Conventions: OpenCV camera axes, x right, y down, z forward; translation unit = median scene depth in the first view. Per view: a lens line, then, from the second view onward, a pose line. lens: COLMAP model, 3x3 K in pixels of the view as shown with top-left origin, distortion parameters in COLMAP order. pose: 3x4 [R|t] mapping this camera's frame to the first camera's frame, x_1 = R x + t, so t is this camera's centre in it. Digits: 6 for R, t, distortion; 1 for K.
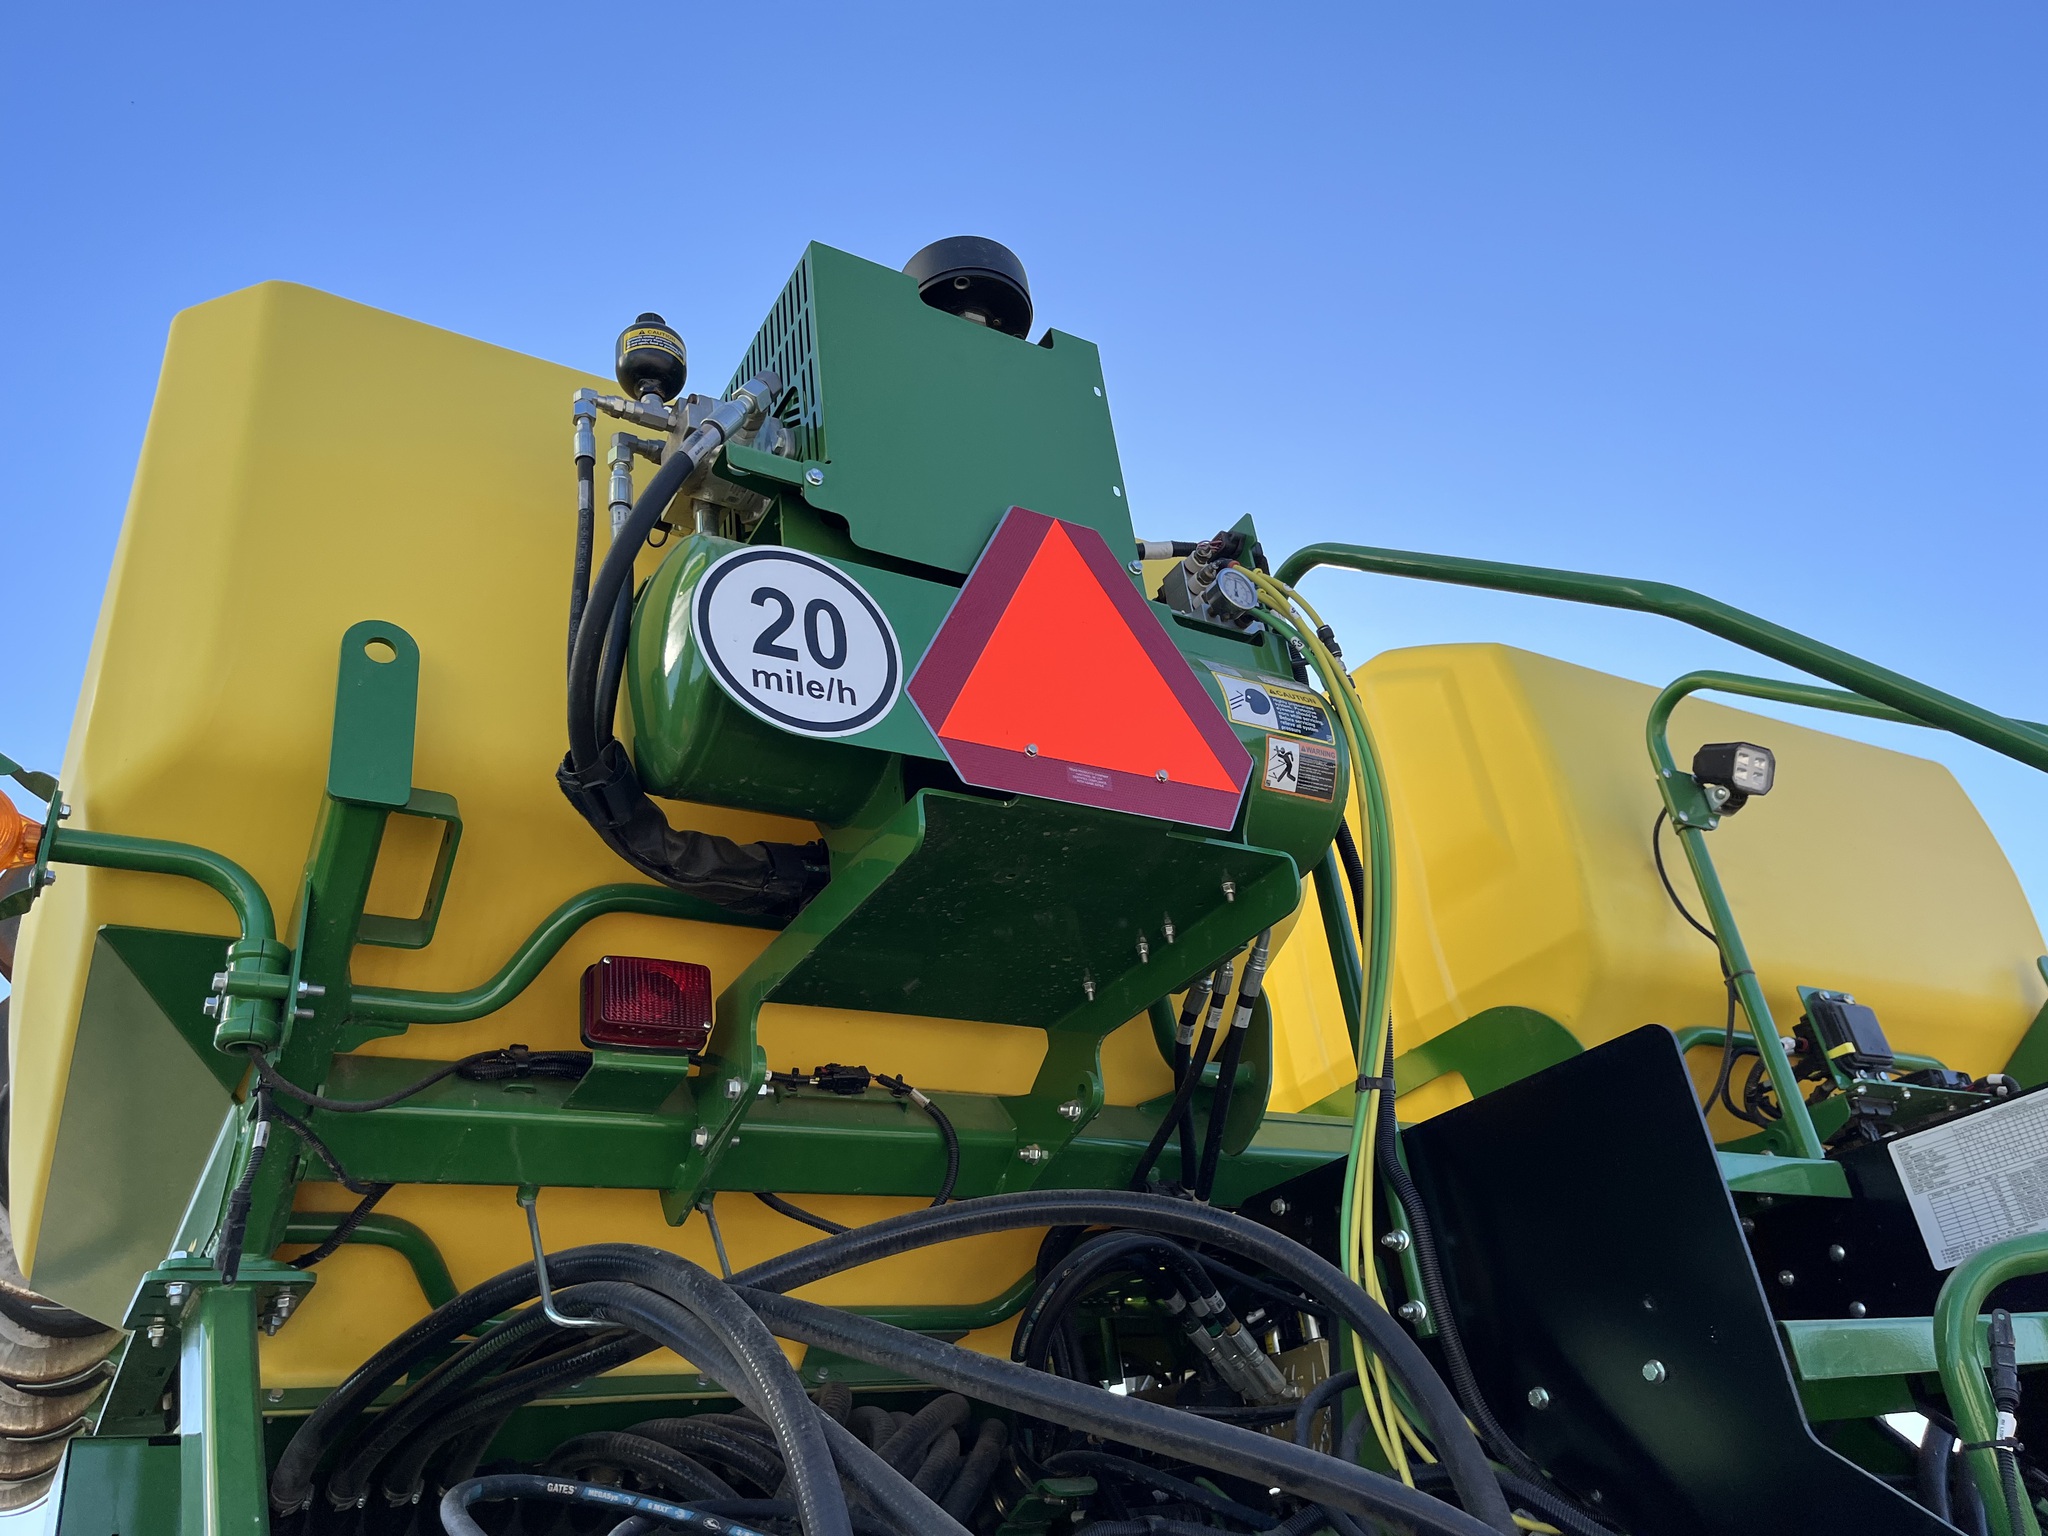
lens RADIAL K [[1552.3, 0, 1016.2], [0, 1552.3, 765.5], [0, 0, 1]] dist [0.053039, -0.077806]
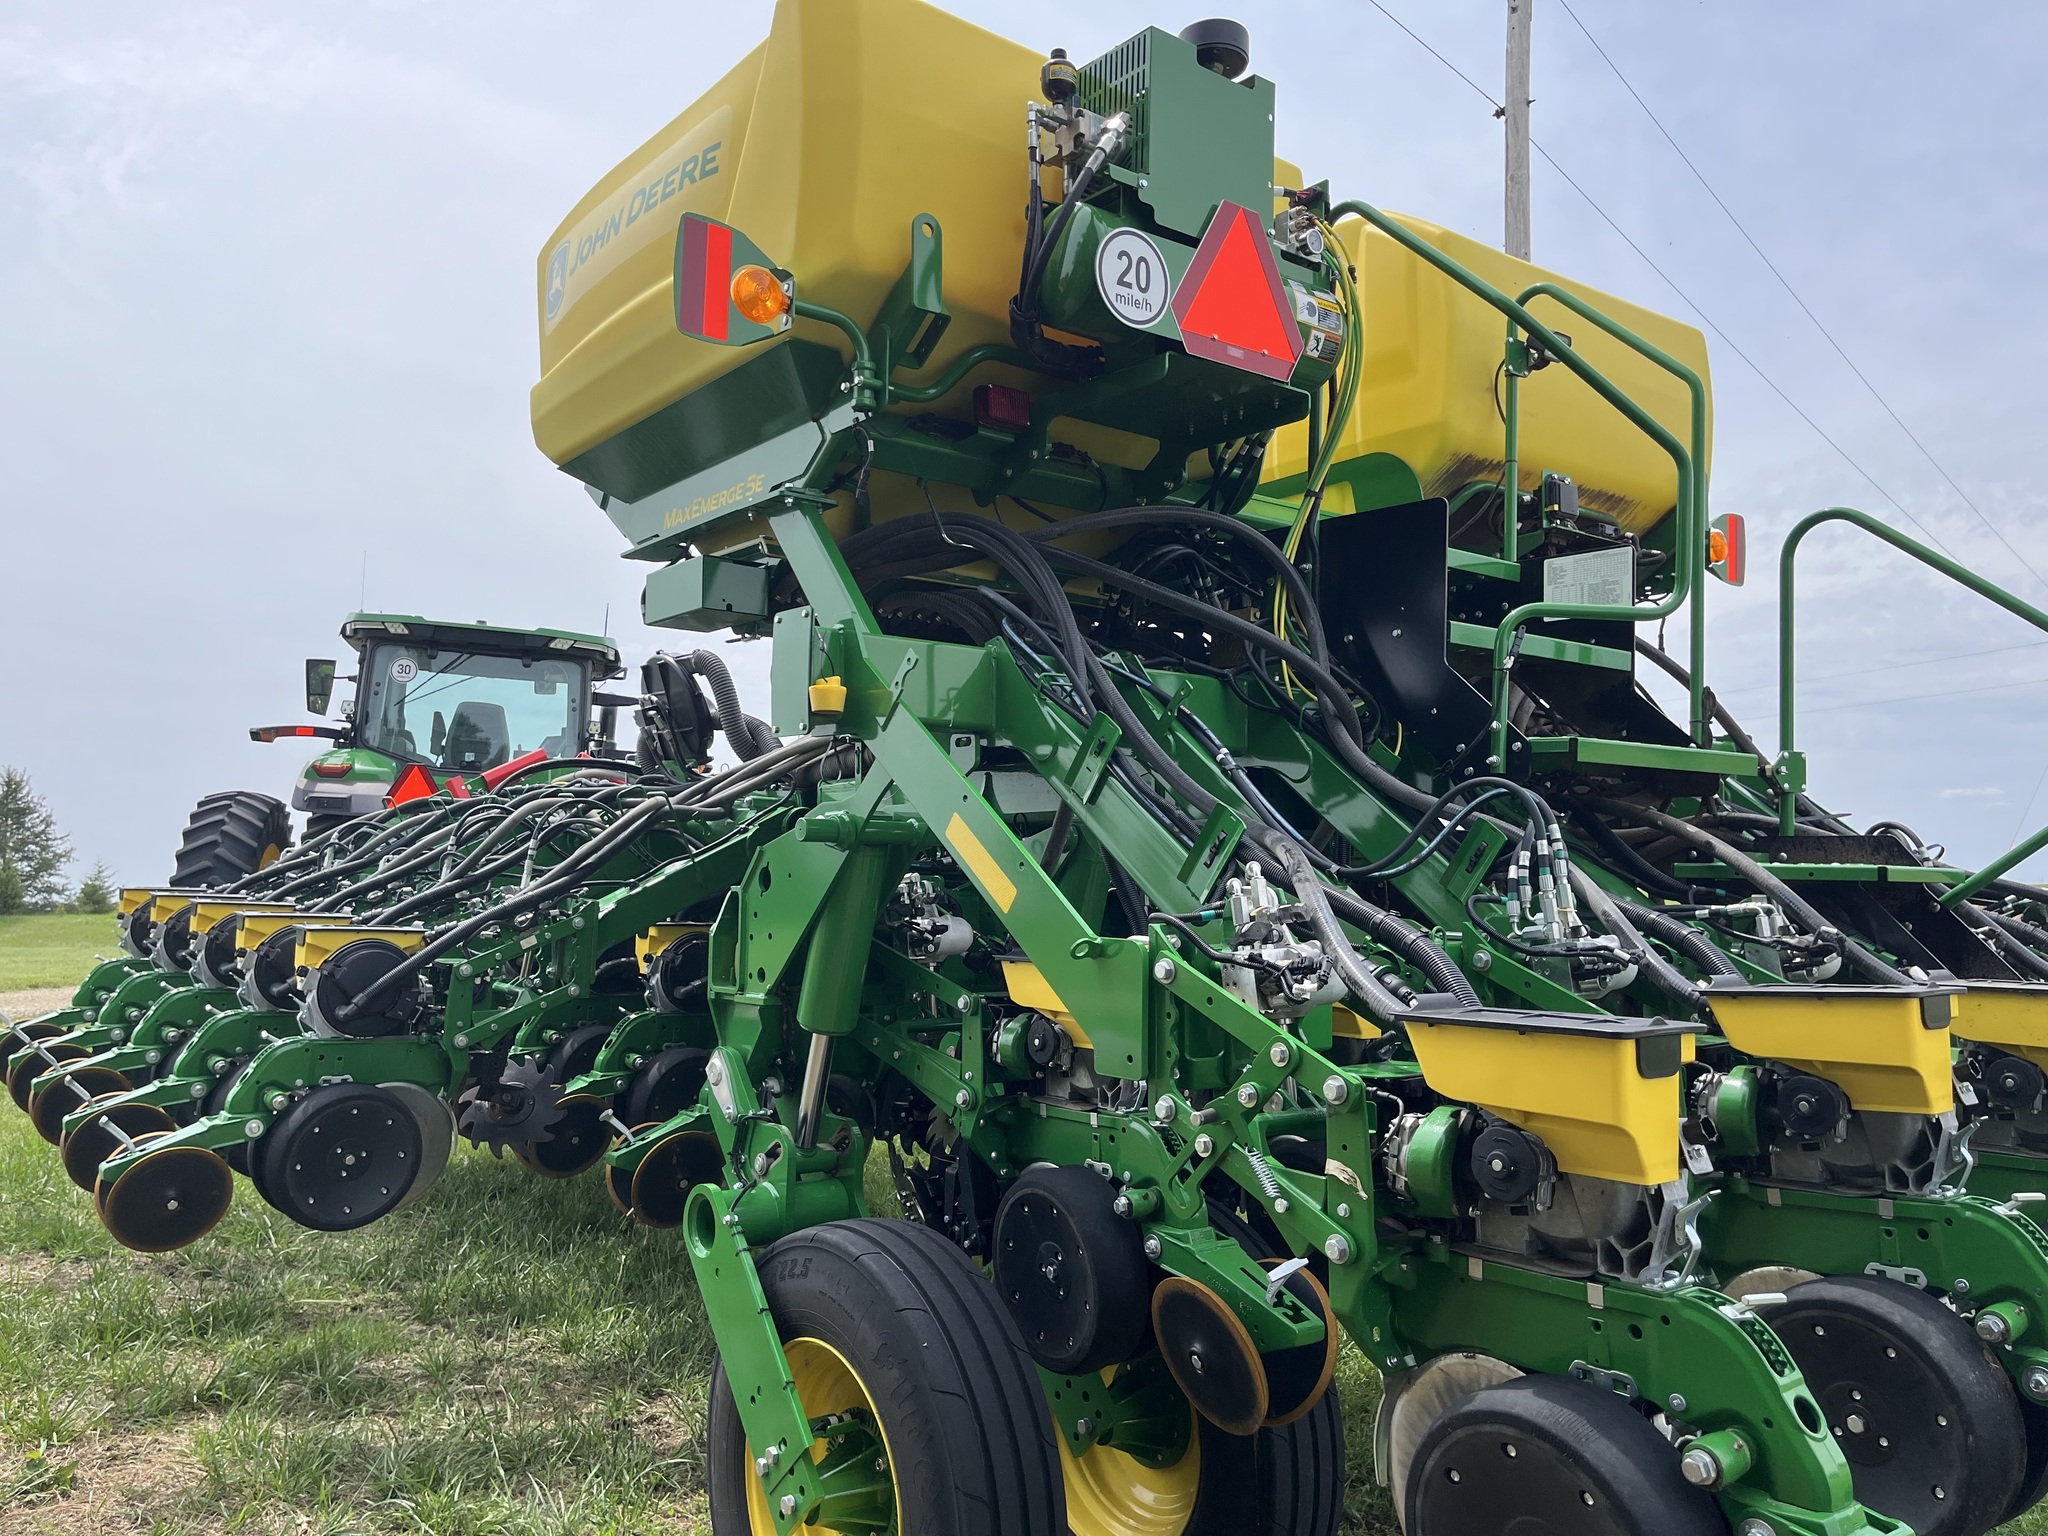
lens RADIAL K [[1552.3, 0, 1025.7], [0, 1552.3, 774.7], [0, 0, 1]] dist [0.053039, -0.077806]
pose [[0.982429, 0.143538, 0.119287, -0.357865], [-0.181448, 0.884206, 0.430413, -0.304199], [-0.043693, -0.444495, 0.894715, -1.054907]]
